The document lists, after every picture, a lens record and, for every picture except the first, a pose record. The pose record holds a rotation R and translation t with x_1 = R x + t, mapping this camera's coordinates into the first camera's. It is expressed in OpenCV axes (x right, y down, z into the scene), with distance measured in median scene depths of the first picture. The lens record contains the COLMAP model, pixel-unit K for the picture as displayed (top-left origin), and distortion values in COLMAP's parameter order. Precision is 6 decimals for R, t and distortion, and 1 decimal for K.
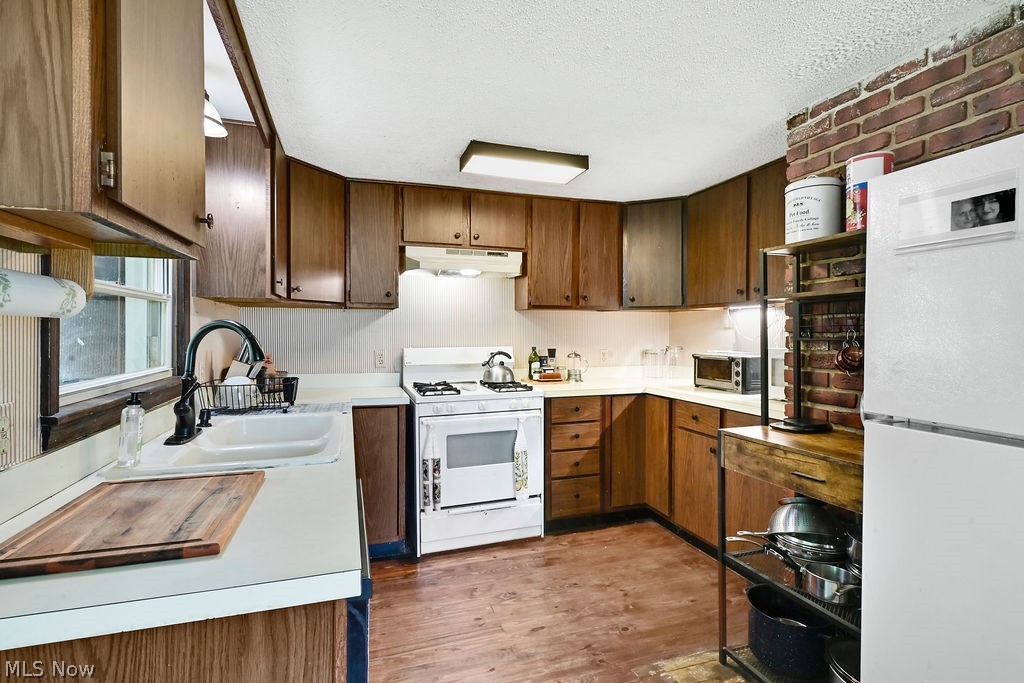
lens RADIAL K [[492.4, 0, 521.8], [0, 492.4, 334.6], [0, 0, 1]] dist [0.001037, 0.000276]
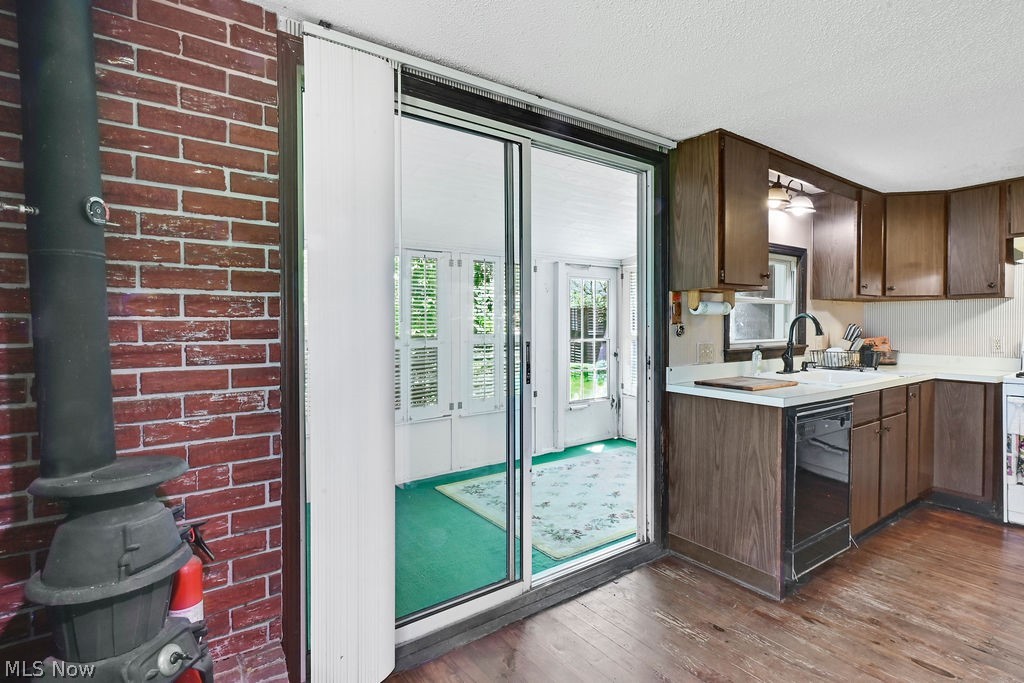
lens RADIAL K [[492.4, 0, 521.8], [0, 492.4, 334.6], [0, 0, 1]] dist [0.001037, 0.000276]
pose [[0.280792, 0.014457, -0.959660, 0.555956], [0.000396, 0.999885, 0.015179, 0.013616], [0.959769, -0.004642, 0.280754, -0.359607]]
